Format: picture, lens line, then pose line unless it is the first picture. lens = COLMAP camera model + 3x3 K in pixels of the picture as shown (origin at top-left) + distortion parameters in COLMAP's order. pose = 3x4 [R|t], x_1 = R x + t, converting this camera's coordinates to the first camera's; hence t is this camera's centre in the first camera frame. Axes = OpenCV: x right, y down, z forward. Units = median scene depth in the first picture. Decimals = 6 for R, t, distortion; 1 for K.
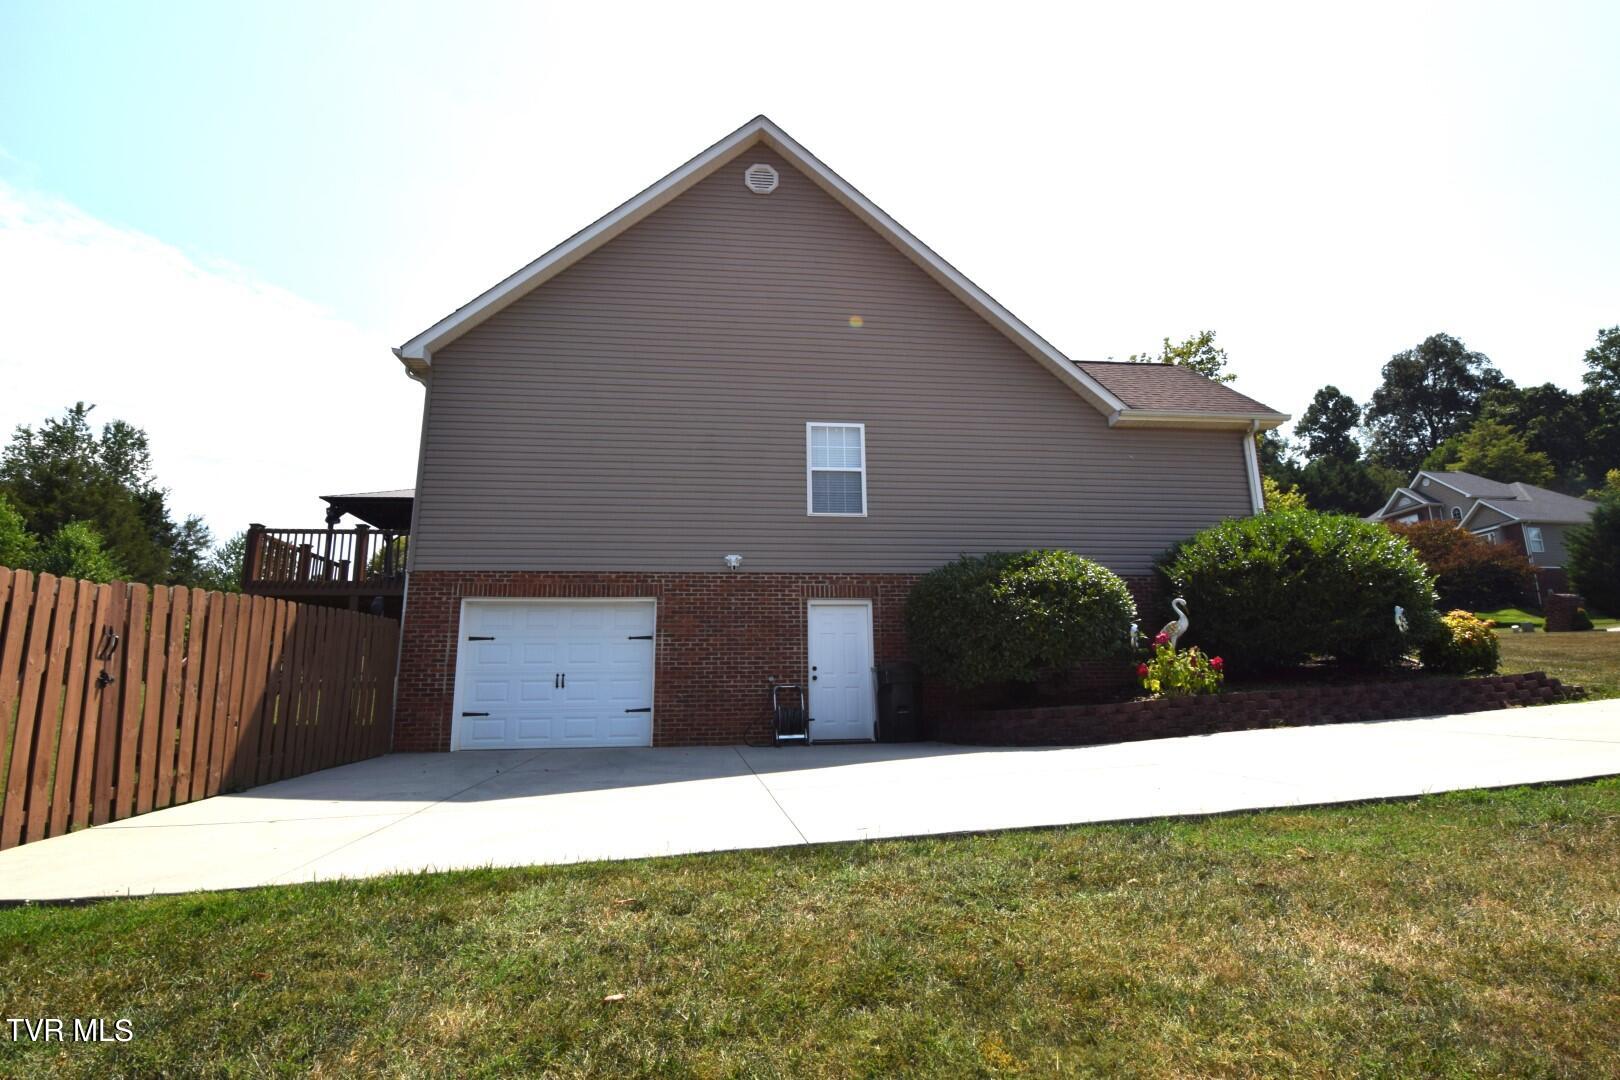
lens RADIAL K [[757.9, 0, 810.0], [0, 757.9, 540.0], [0, 0, 1]] dist [-0.000051, -0.013829]
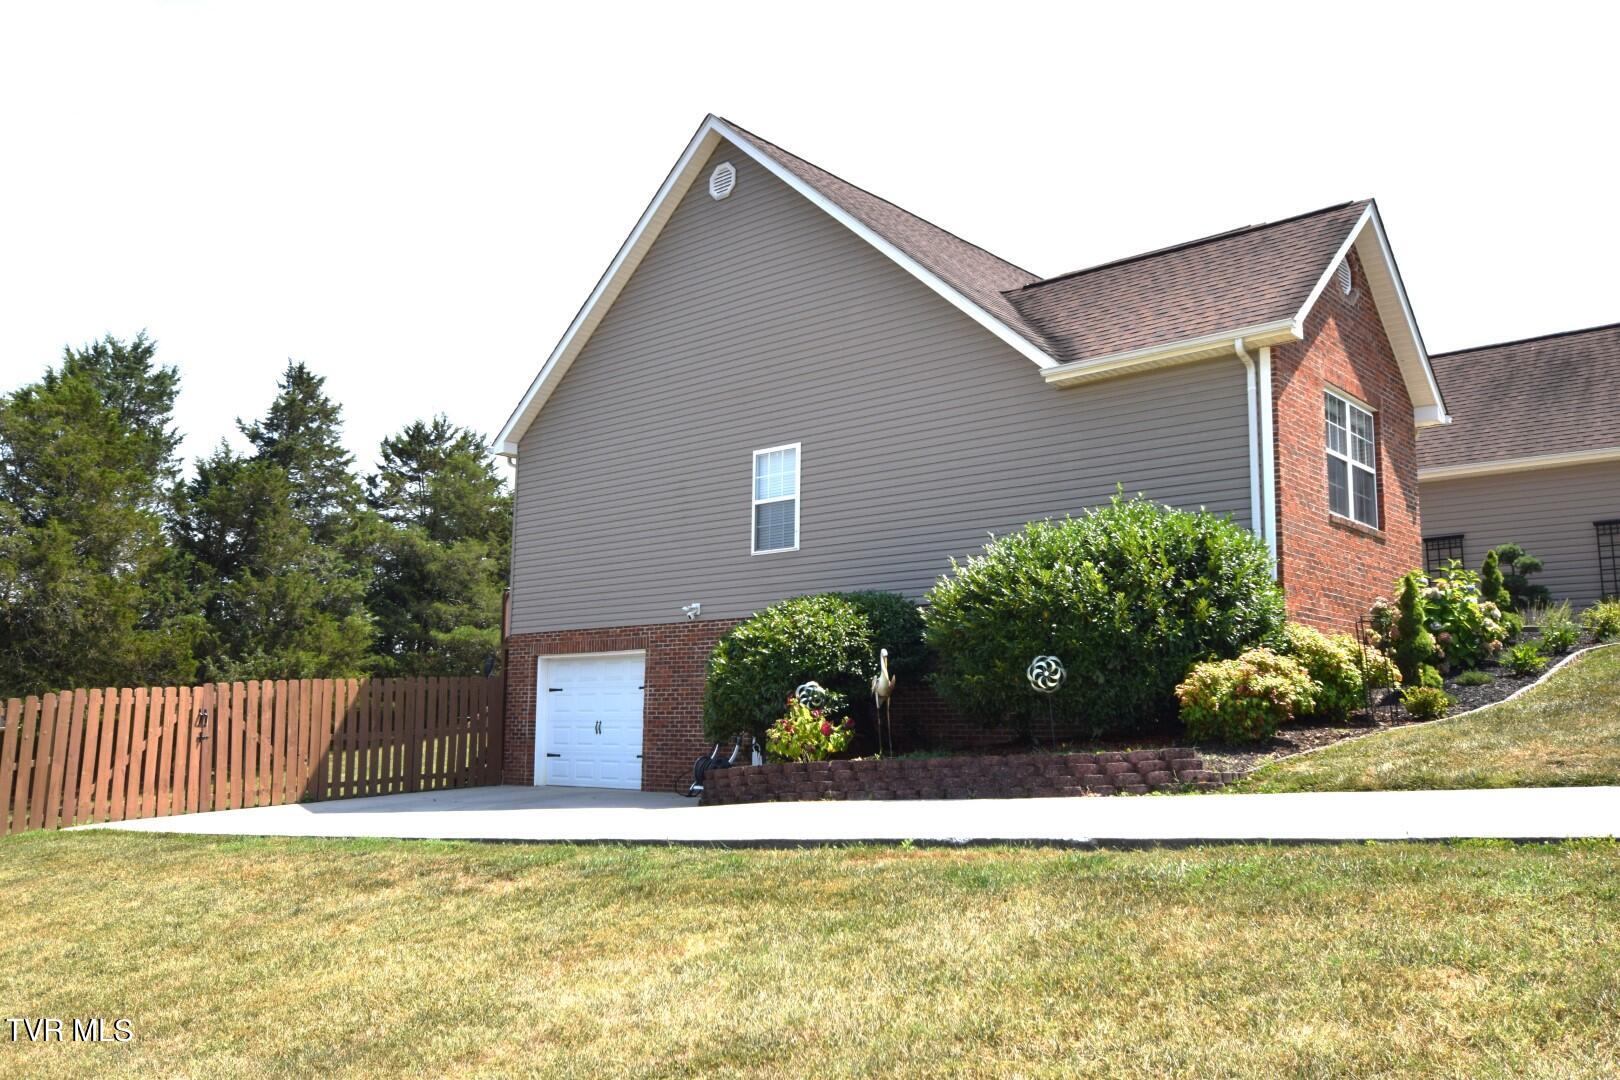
lens RADIAL K [[1292.1, 0, 847.5], [0, 1292.1, 538.0], [0, 0, 1]] dist [-0.032535, -0.003137]
pose [[0.691510, -0.089592, -0.716790, 0.290506], [0.143959, 0.989467, 0.015209, -0.014371], [0.707877, -0.113705, 0.697124, -0.005268]]
